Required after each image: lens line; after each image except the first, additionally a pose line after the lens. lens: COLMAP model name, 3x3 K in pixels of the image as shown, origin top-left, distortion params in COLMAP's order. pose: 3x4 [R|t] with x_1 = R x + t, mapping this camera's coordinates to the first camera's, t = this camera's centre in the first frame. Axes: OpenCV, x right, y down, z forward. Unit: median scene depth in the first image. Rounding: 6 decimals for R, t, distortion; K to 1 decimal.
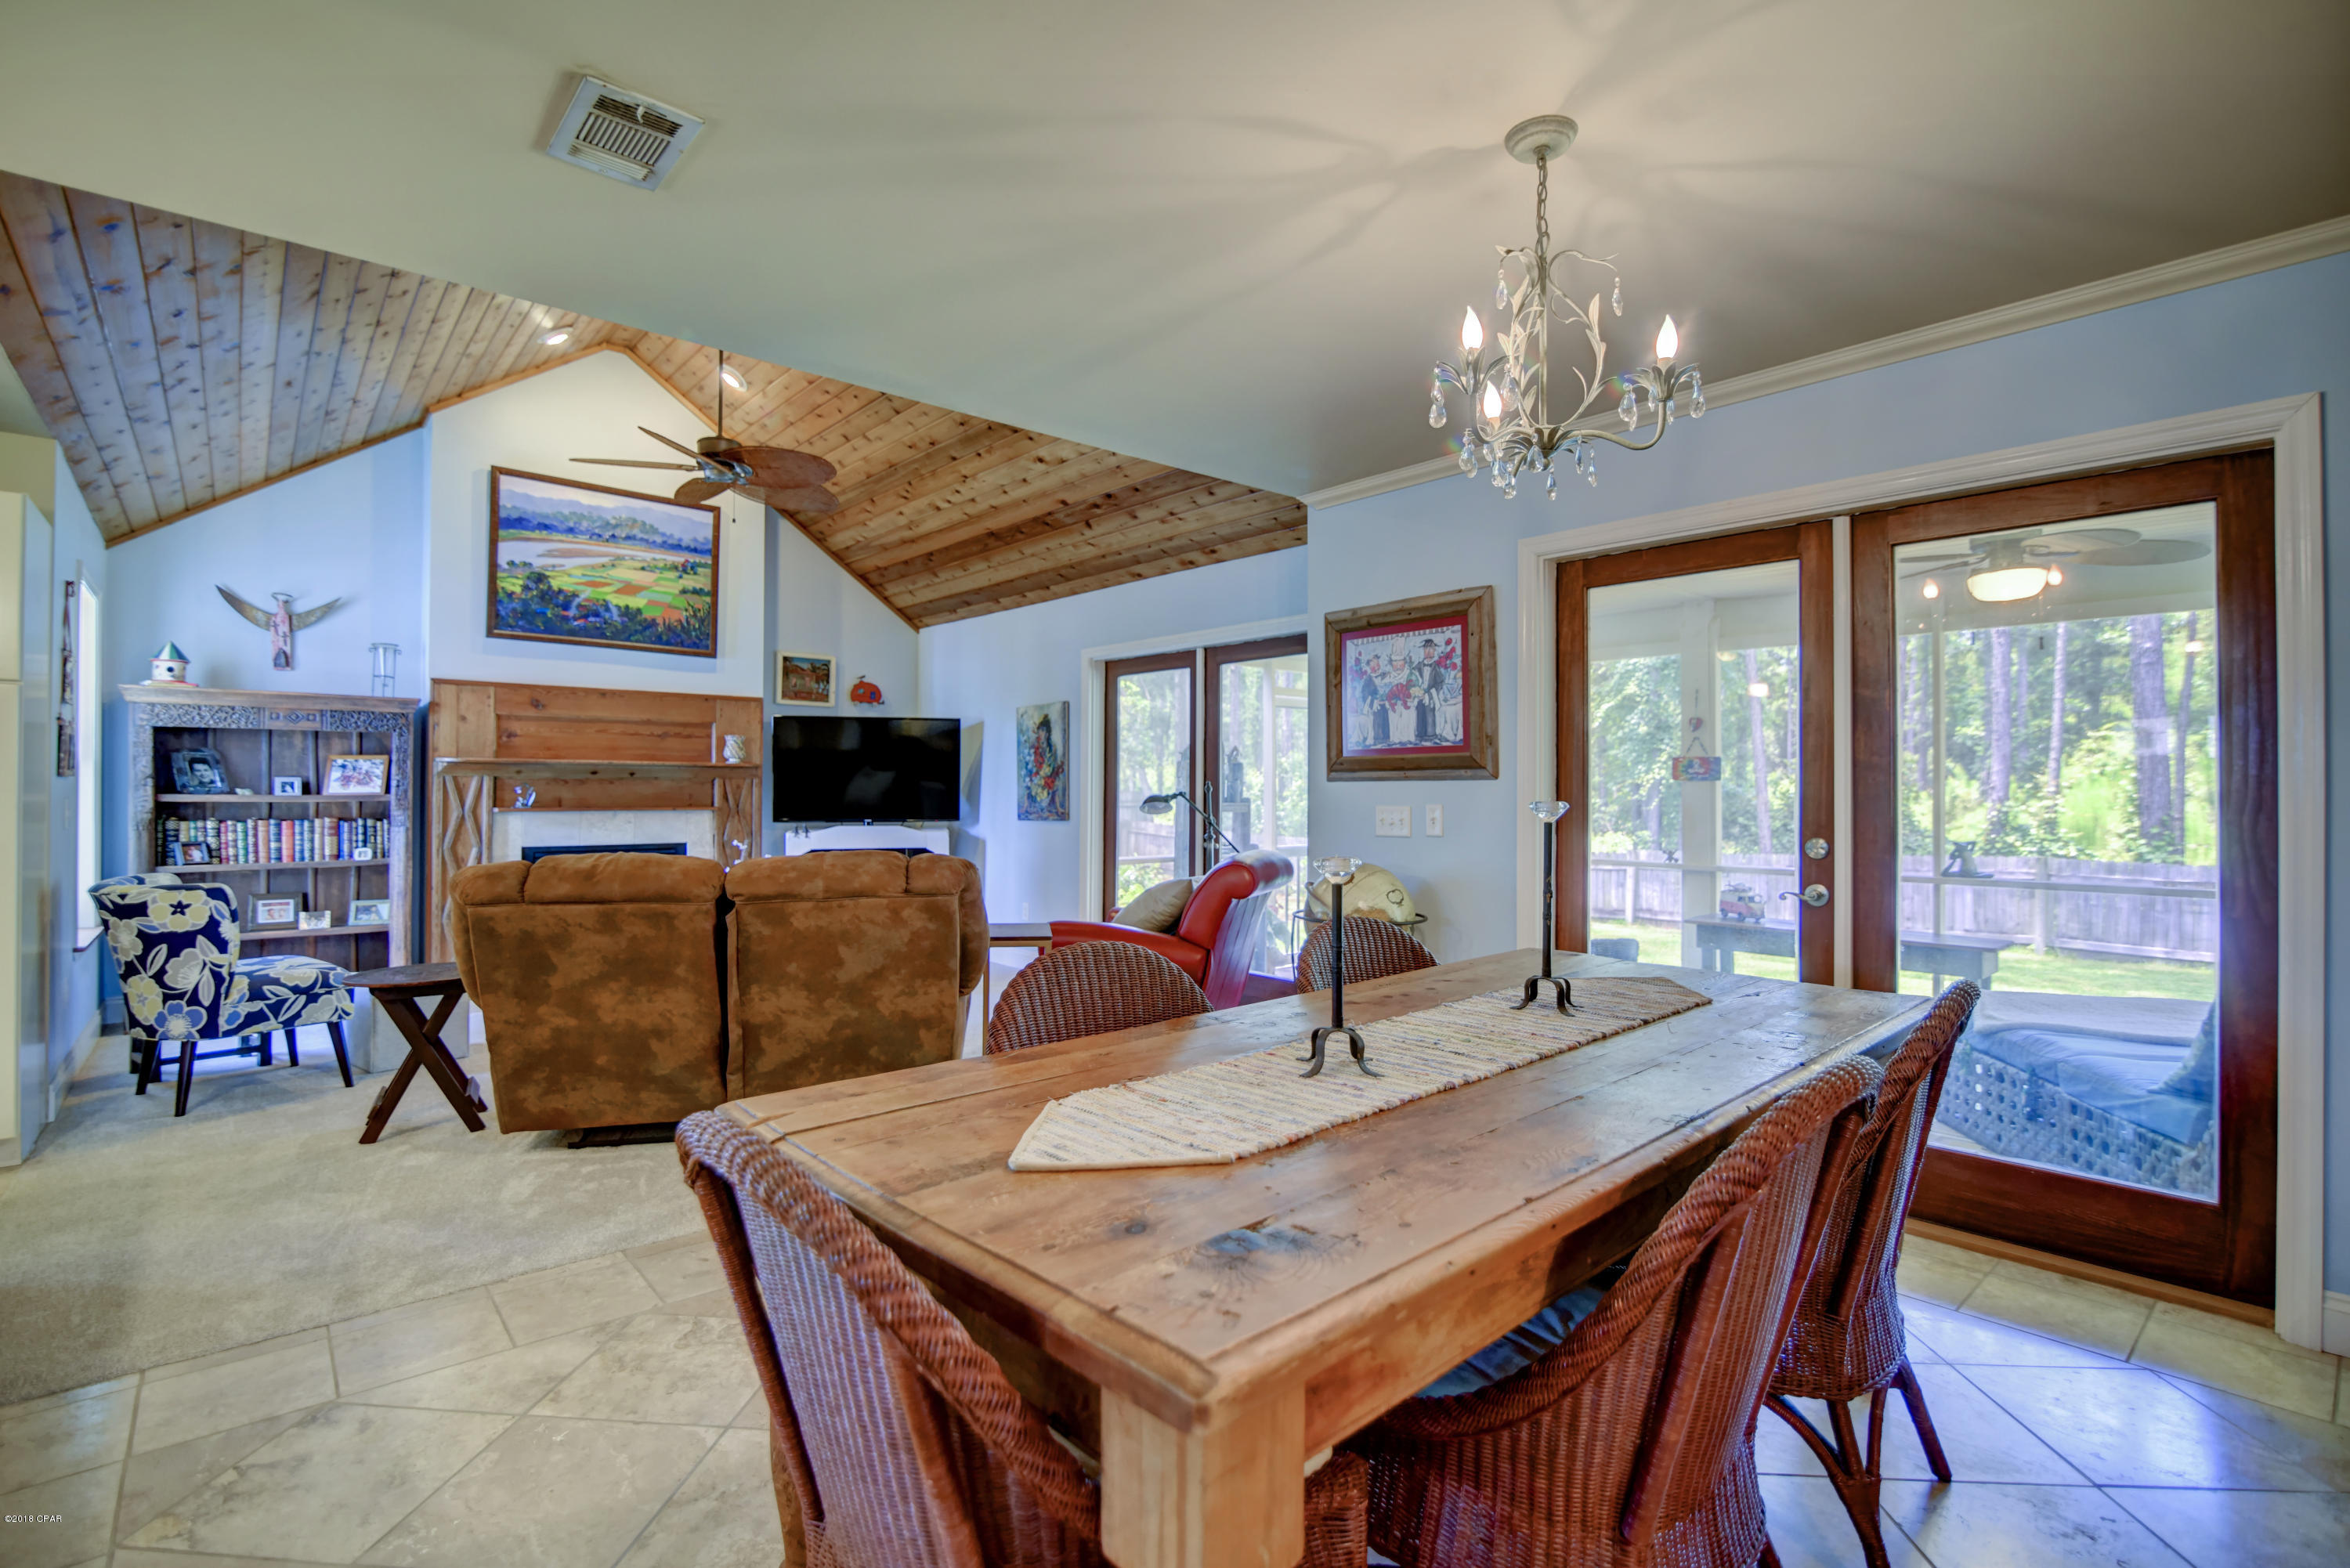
lens RADIAL K [[1086.6, 0, 1169.8], [0, 1086.6, 782.6], [0, 0, 1]] dist [-0.021005, 0.001997]
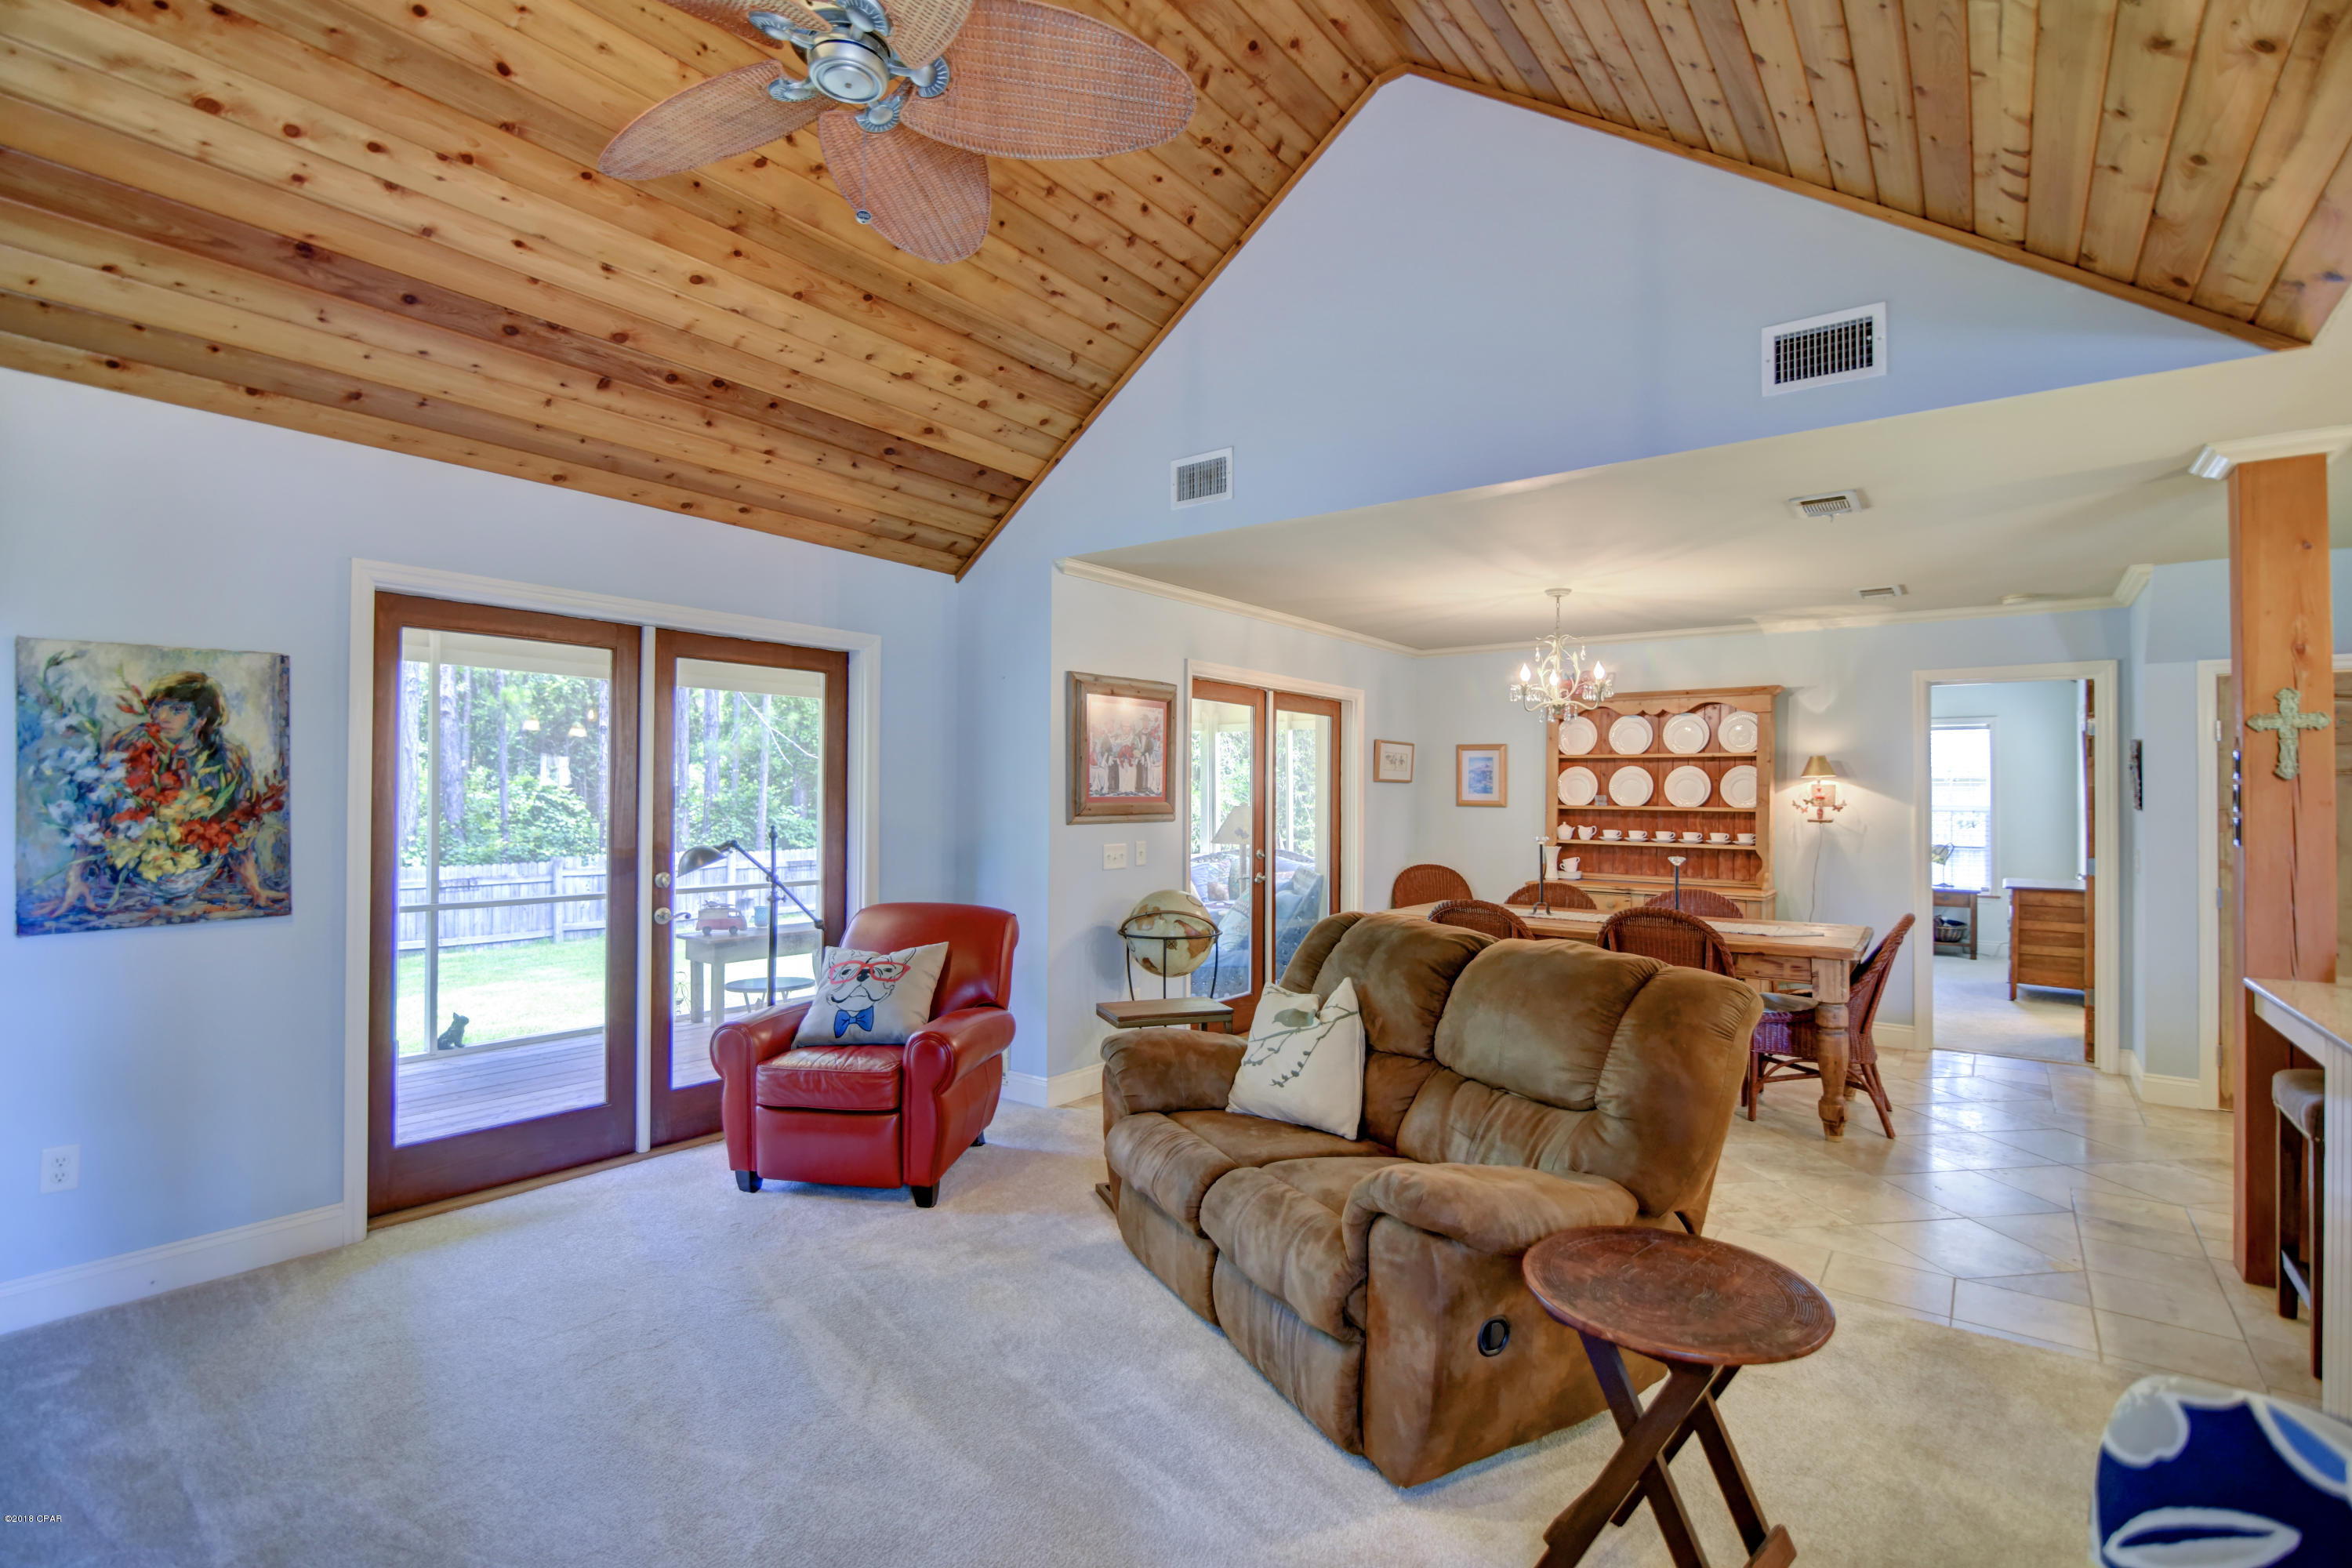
lens RADIAL K [[1087.6, 0, 1170.8], [0, 1087.6, 782.6], [0, 0, 1]] dist [-0.021005, 0.001997]
pose [[-0.202367, 0.012060, 0.979235, -0.633448], [-0.011109, 0.999832, -0.014609, -0.019242], [-0.979247, -0.013834, -0.202199, 0.747632]]
